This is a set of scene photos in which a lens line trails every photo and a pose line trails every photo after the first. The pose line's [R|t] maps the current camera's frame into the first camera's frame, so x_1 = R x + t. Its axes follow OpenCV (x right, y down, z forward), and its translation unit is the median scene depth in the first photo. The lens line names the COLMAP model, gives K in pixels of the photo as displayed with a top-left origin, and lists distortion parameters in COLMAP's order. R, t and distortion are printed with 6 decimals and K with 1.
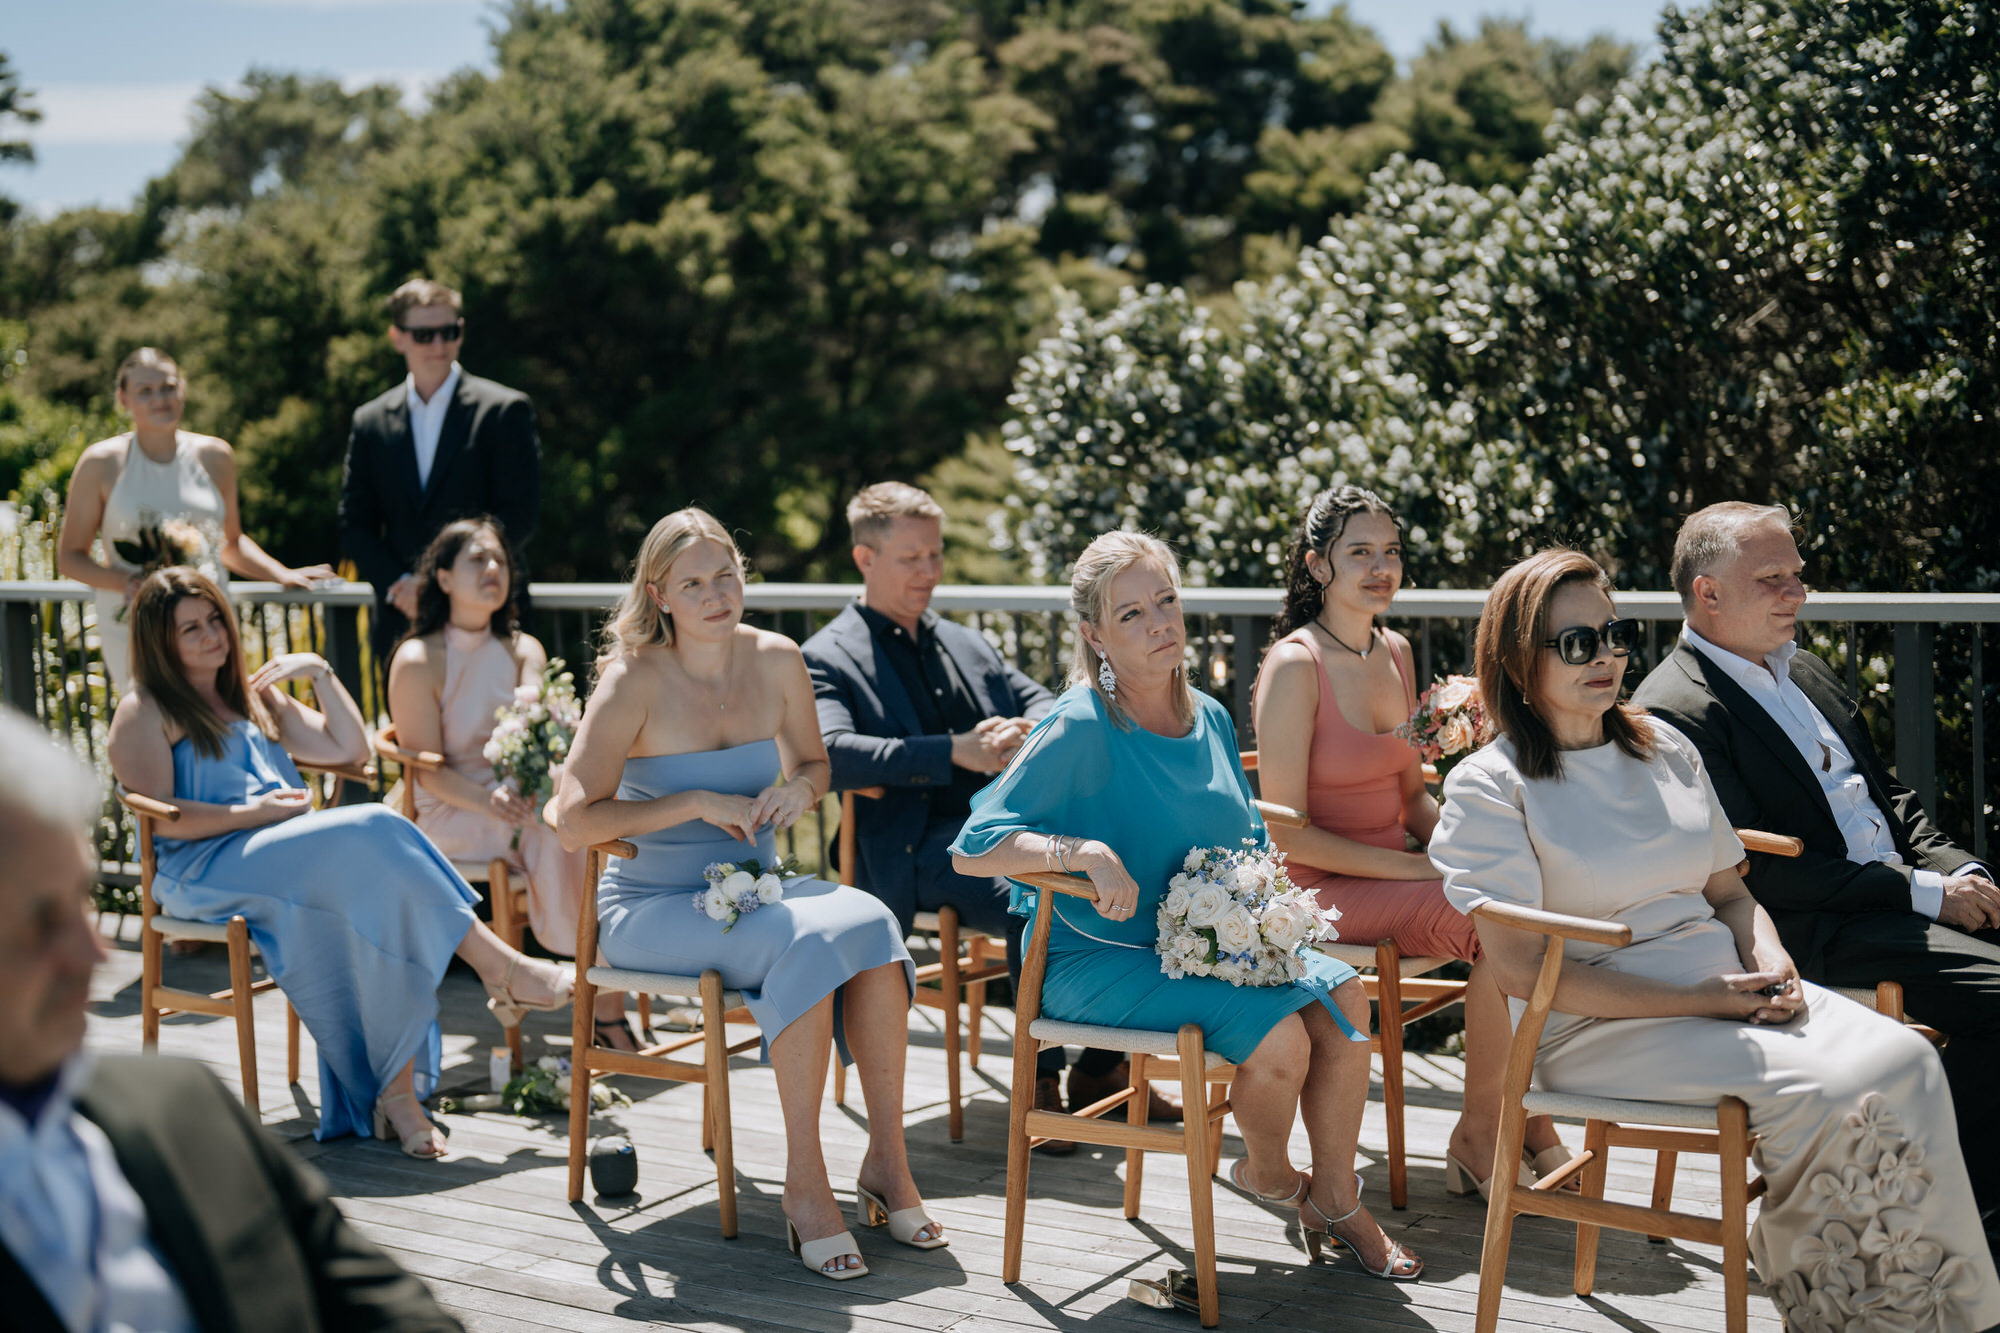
lens RADIAL K [[3052.1, 0, 1023.3], [0, 3052.1, 665.1], [0, 0, 1]] dist [-0.253717, 1.705862]
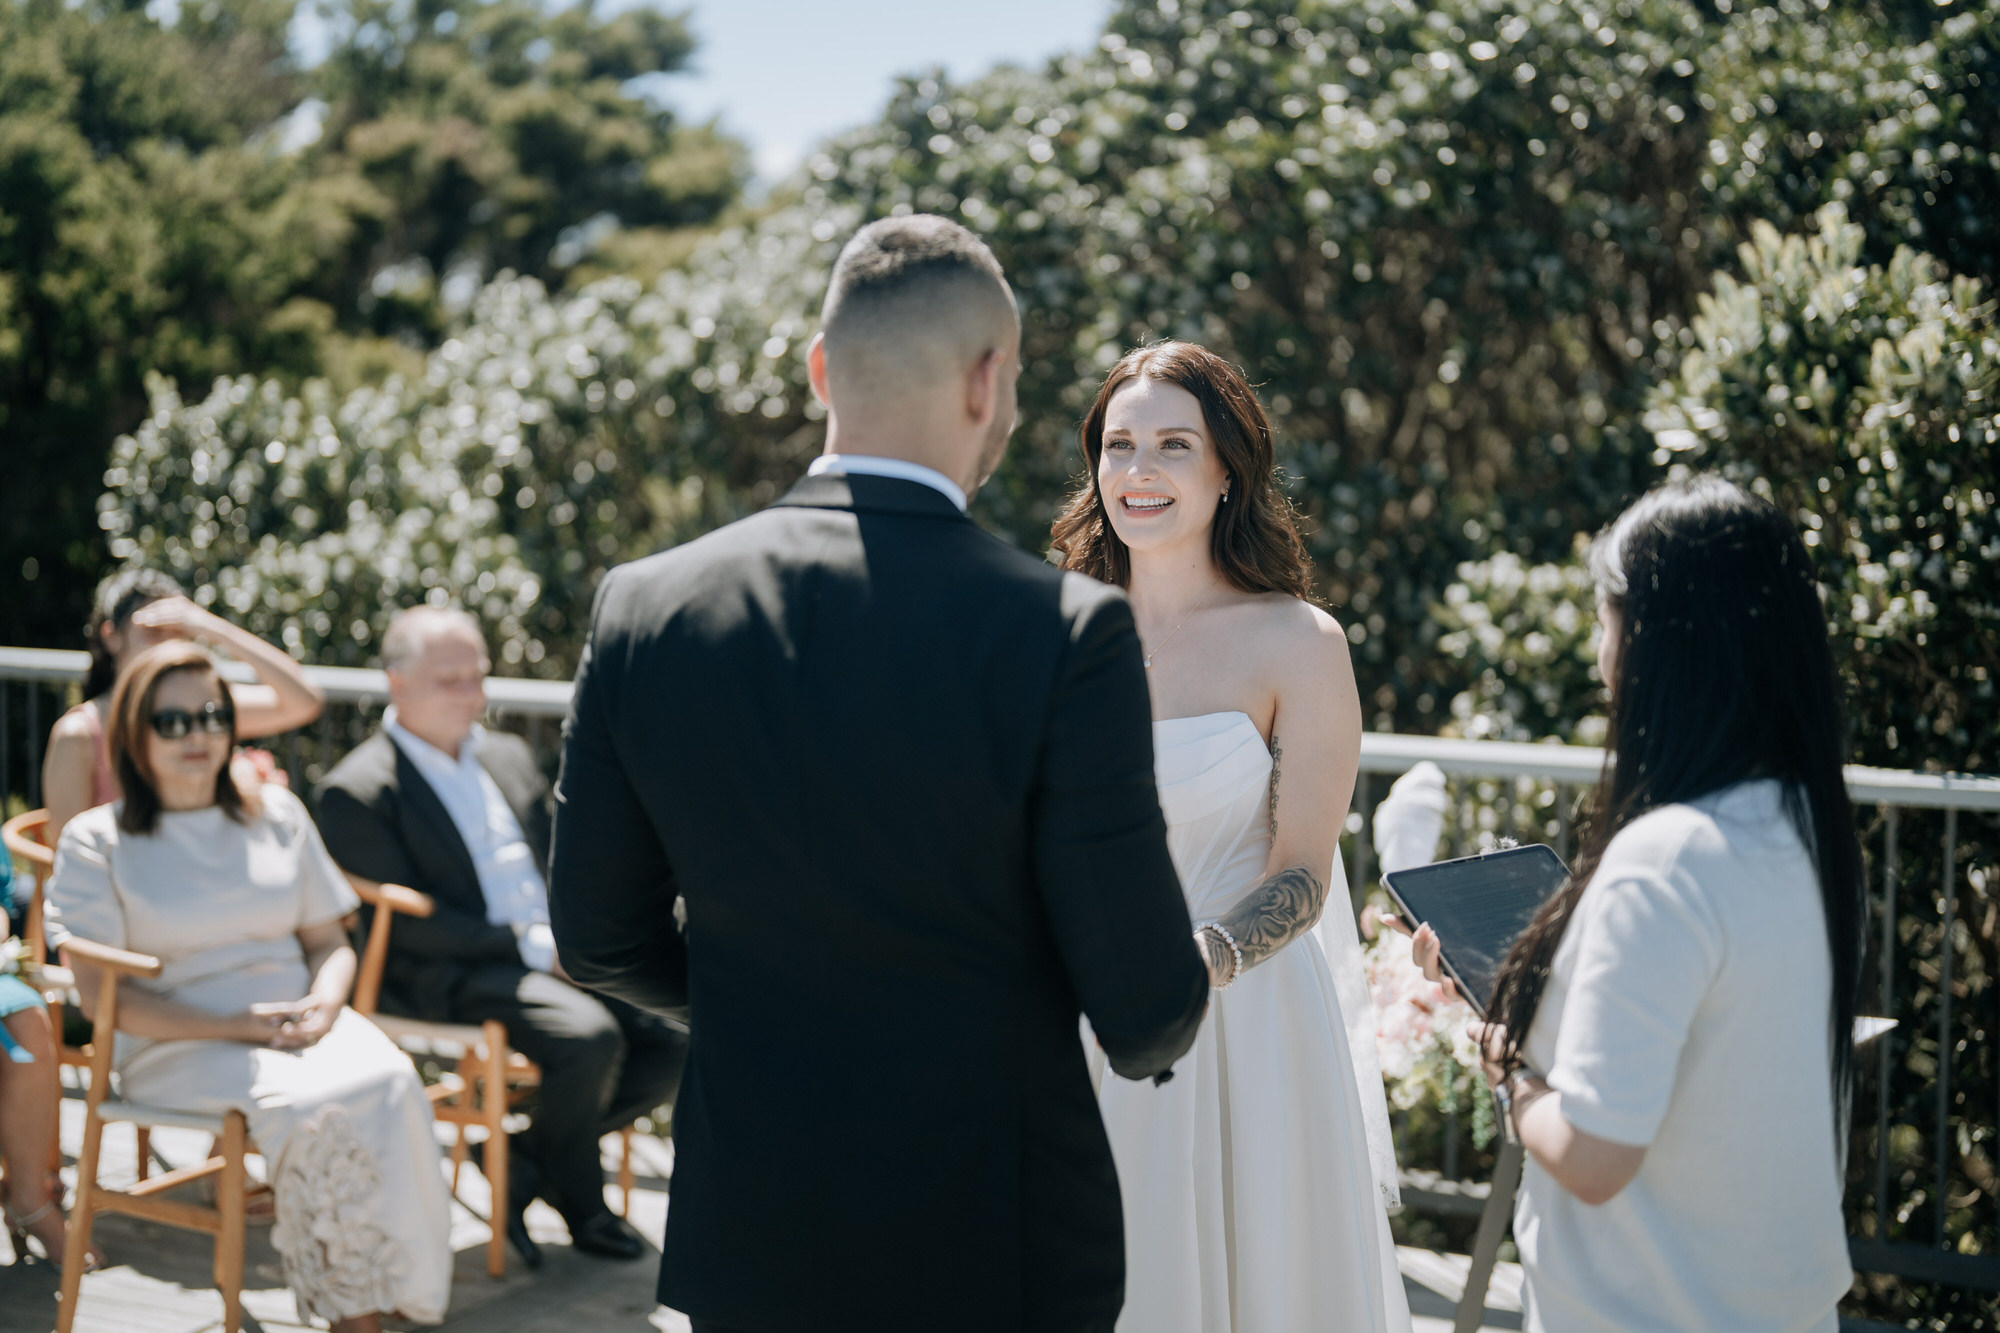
lens RADIAL K [[3052.1, 0, 1023.3], [0, 3052.1, 665.1], [0, 0, 1]] dist [-0.253717, 1.705862]
pose [[0.991831, 0.047025, 0.118575, 0.368973], [-0.044367, 0.998703, -0.024959, -0.014956], [-0.119595, 0.019494, 0.992631, -0.212359]]
